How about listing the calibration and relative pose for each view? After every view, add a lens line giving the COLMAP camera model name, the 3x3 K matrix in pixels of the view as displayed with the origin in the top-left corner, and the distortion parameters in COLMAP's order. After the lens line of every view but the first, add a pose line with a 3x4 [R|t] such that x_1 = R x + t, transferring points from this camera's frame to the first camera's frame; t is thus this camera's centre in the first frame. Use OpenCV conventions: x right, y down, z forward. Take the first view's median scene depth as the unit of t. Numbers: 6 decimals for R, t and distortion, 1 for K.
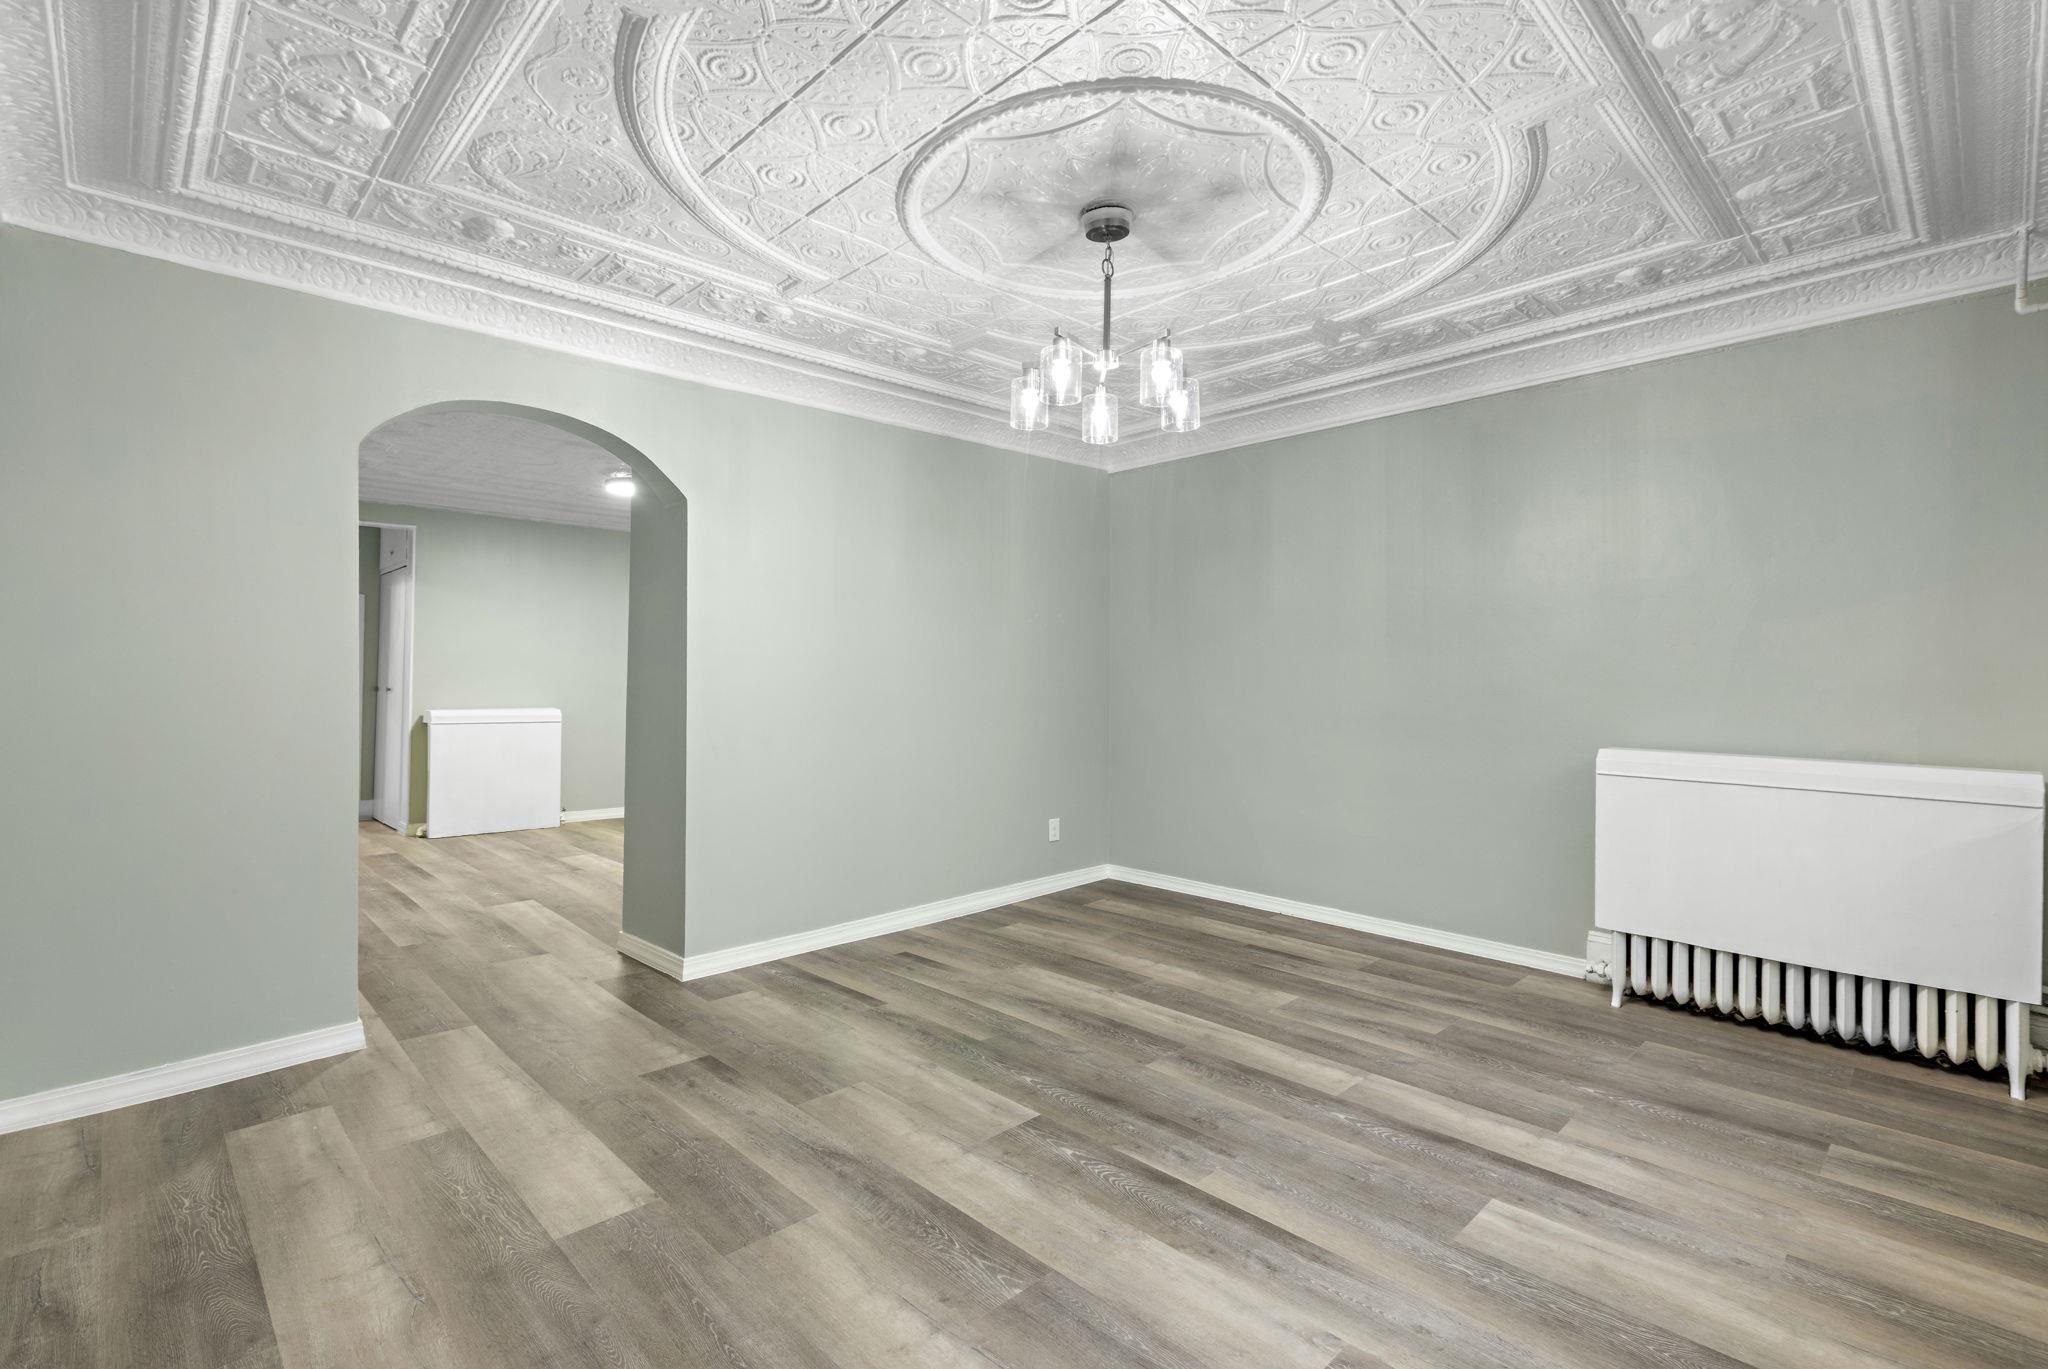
lens RADIAL K [[913.6, 0, 1017.9], [0, 913.6, 679.8], [0, 0, 1]] dist [0.000863, -0.000065]
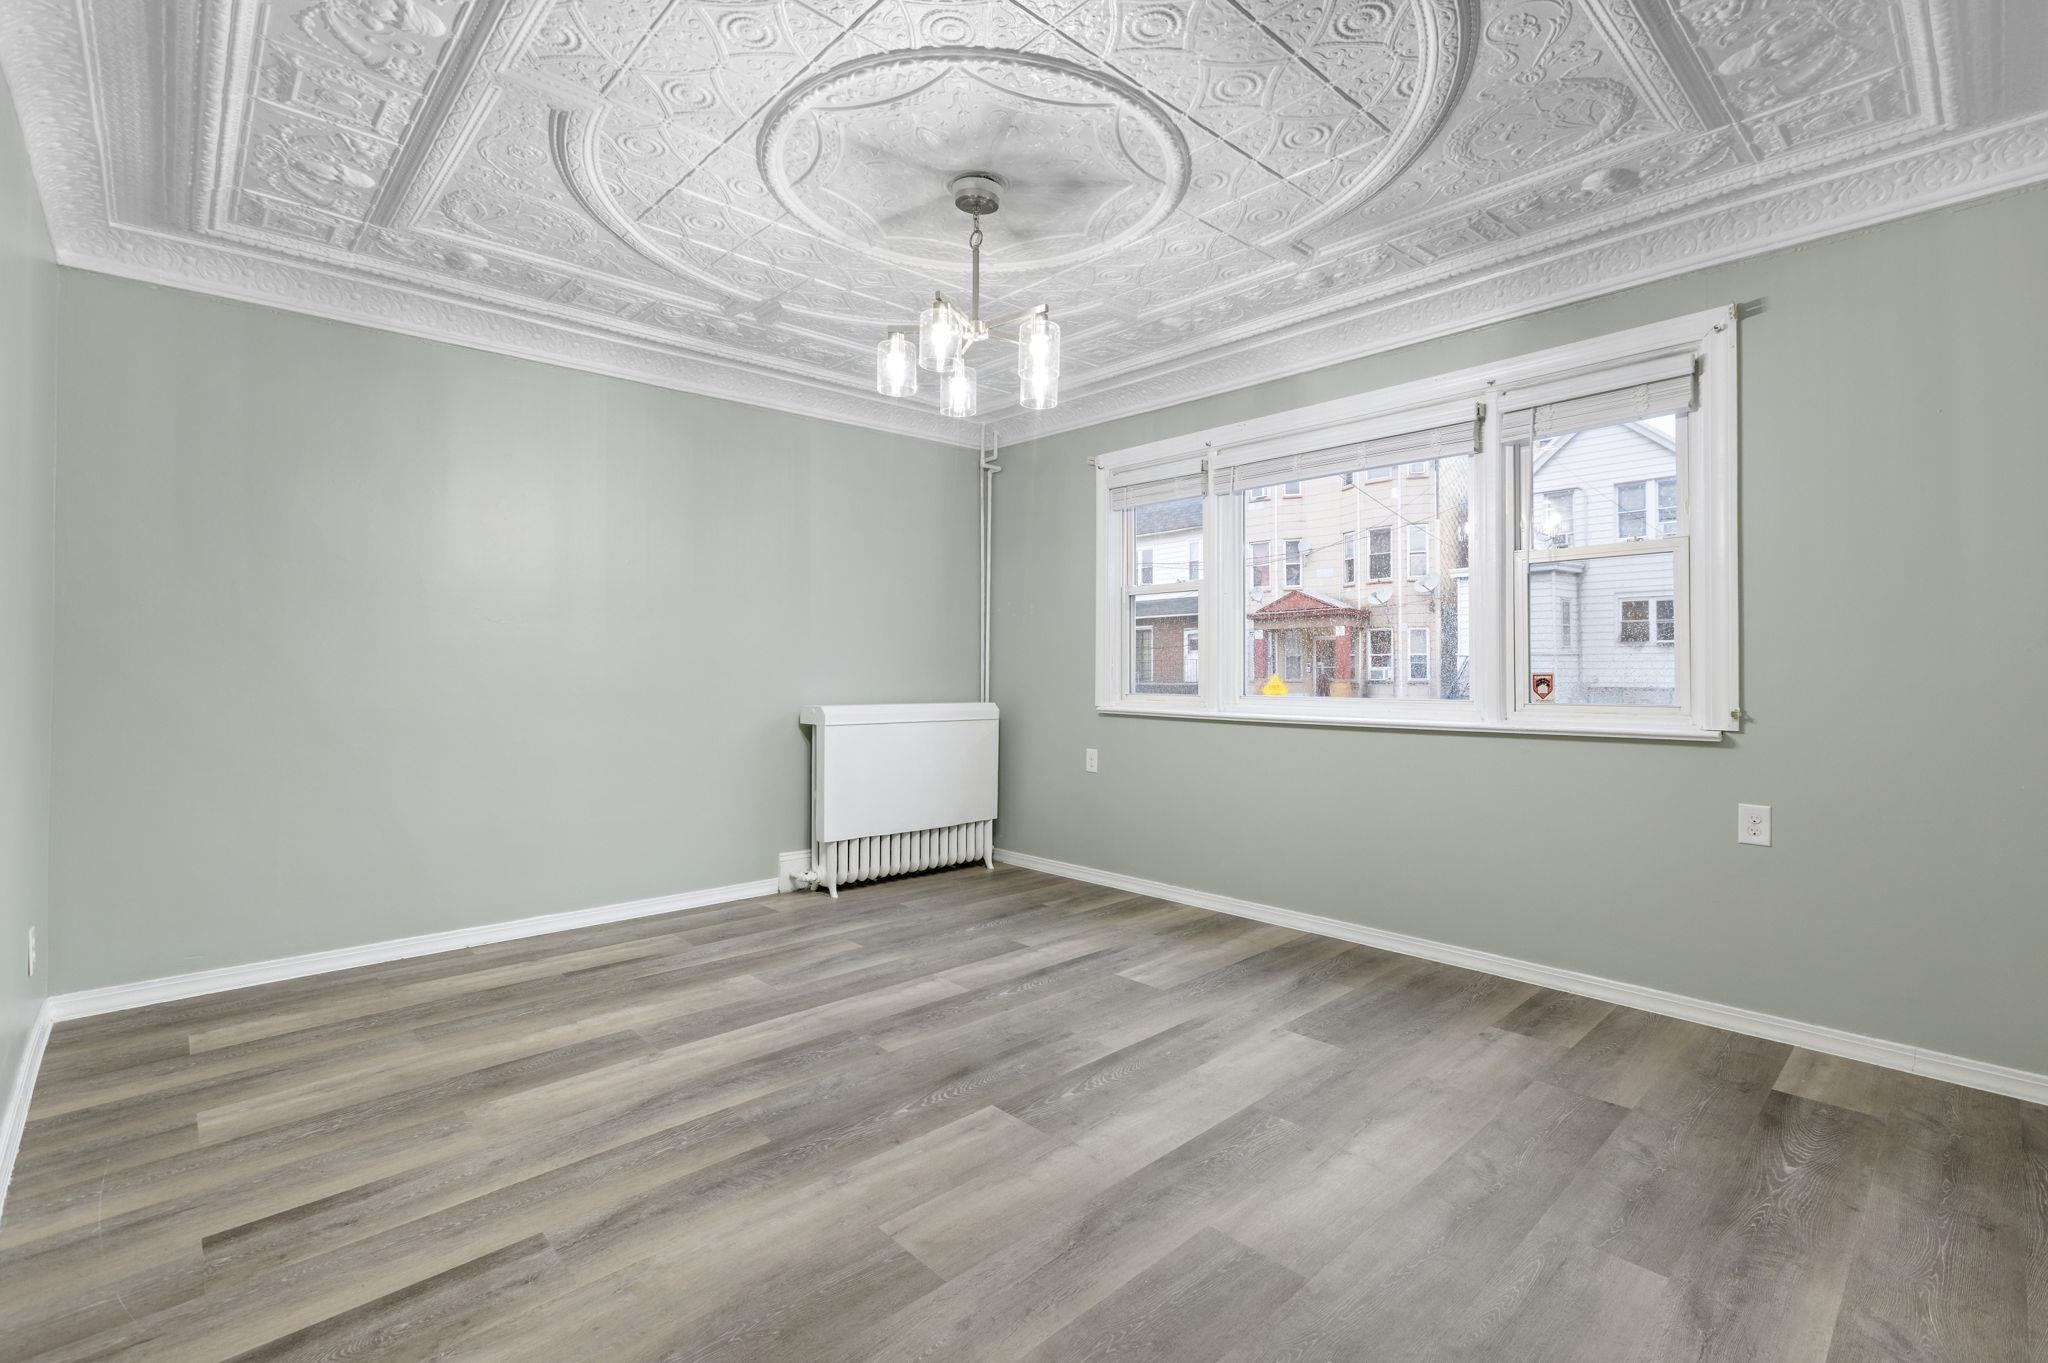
lens RADIAL K [[917.0, 0, 1016.9], [0, 917.0, 663.3], [0, 0, 1]] dist [0.001673, 0.000167]
pose [[0.031545, -0.002779, 0.999498, -0.762850], [-0.002908, 0.999992, 0.002872, 0.009308], [-0.999498, -0.002998, 0.031537, 0.775851]]
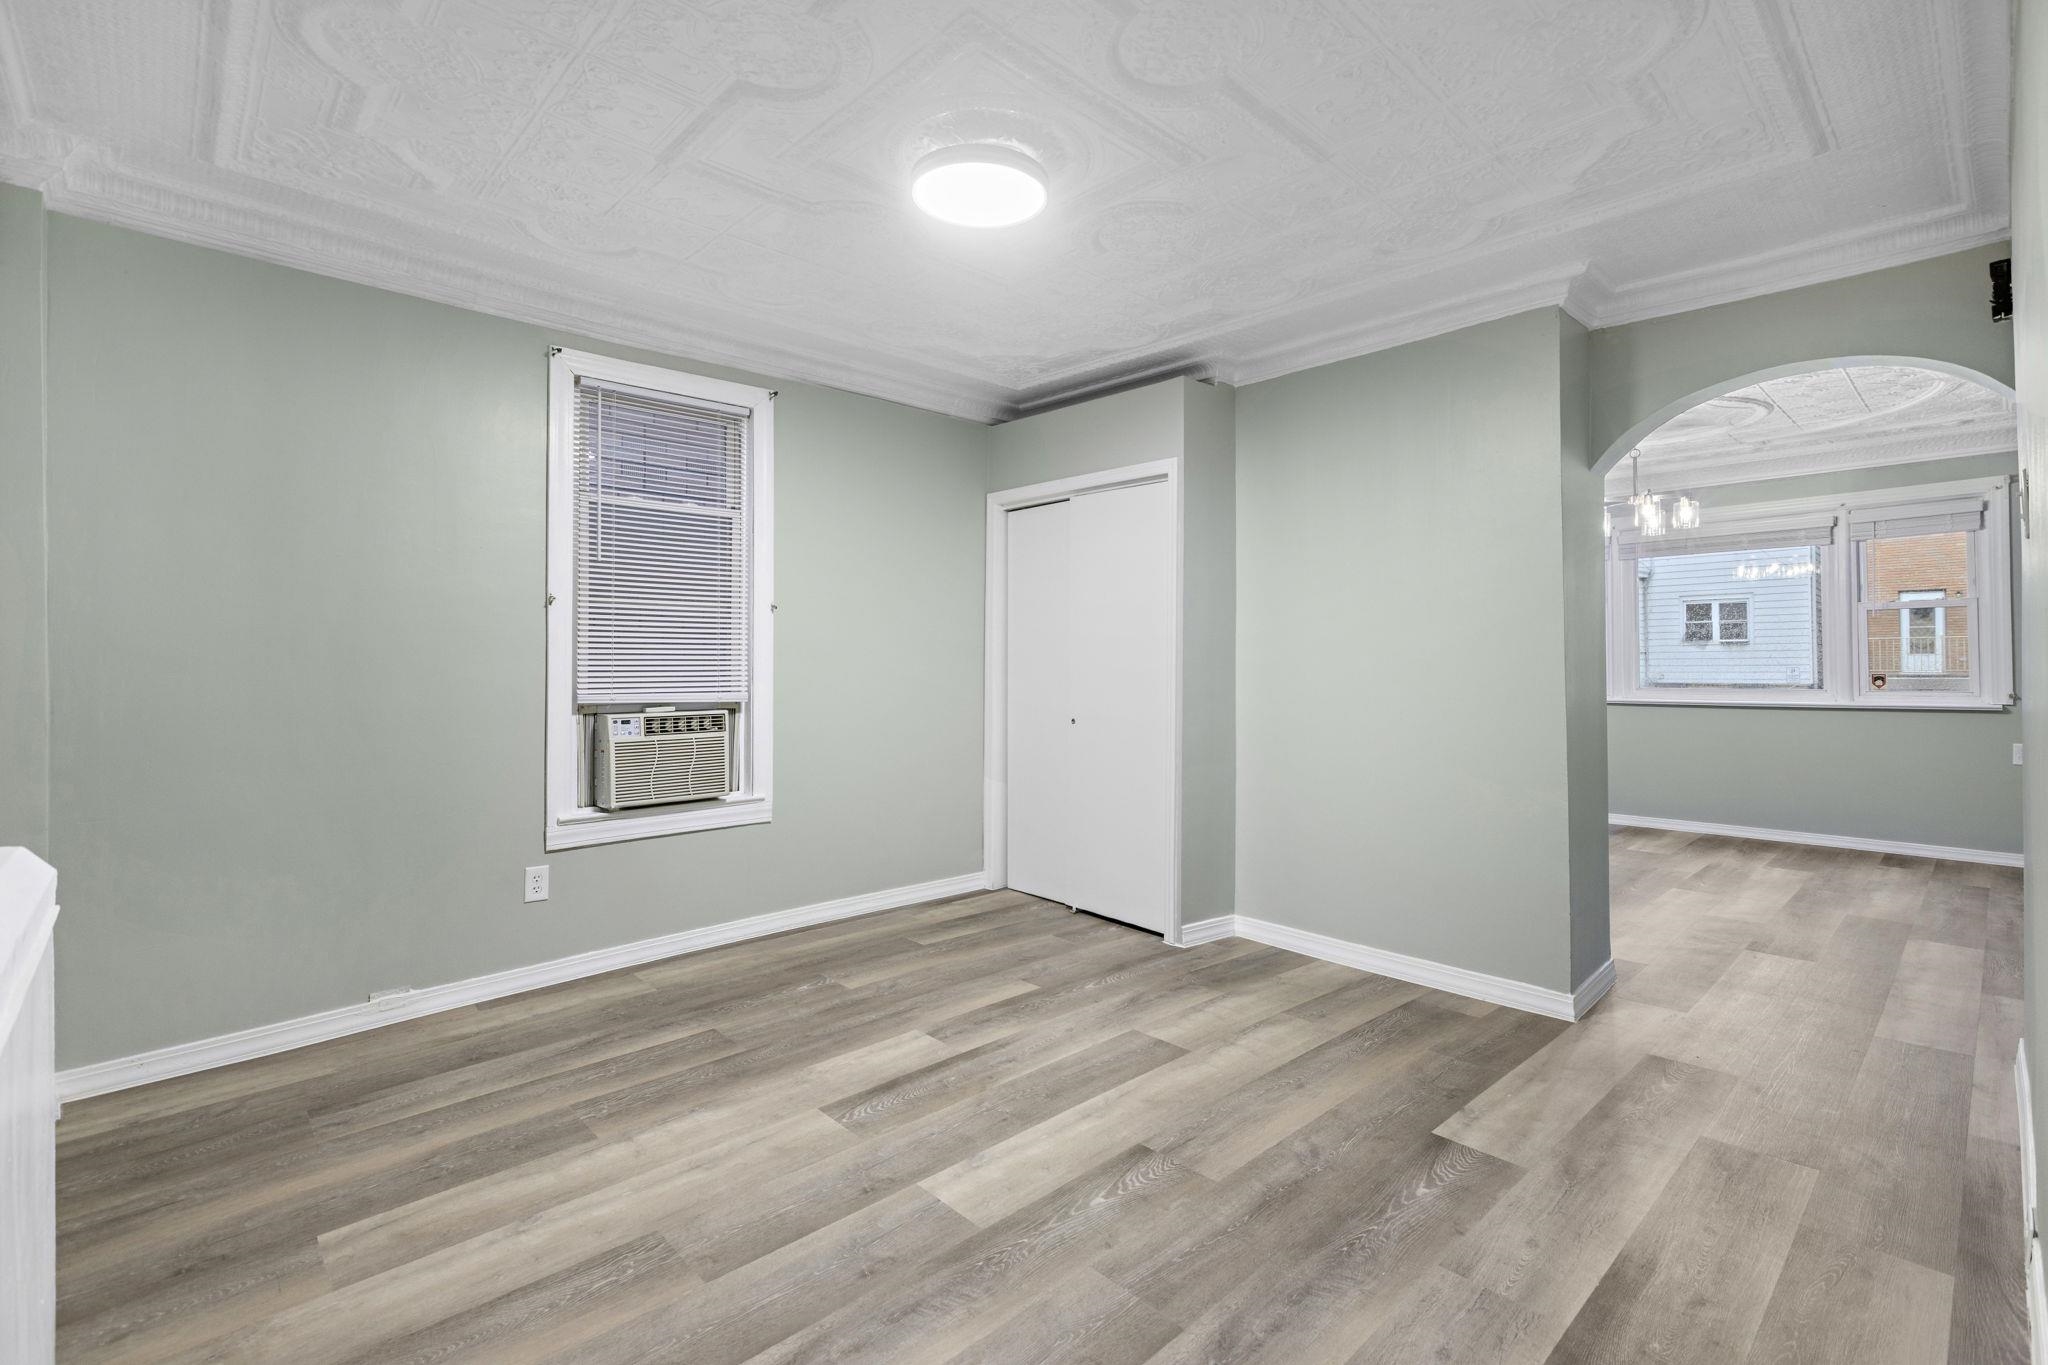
lens RADIAL K [[925.8, 0, 1023.8], [0, 925.8, 648.6], [0, 0, 1]] dist [0.001424, 0.000180]
pose [[0.028064, 0.010259, 0.999553, -0.928319], [-0.000562, 0.999947, -0.010248, 0.005893], [-0.999606, -0.000275, 0.028068, 0.993355]]
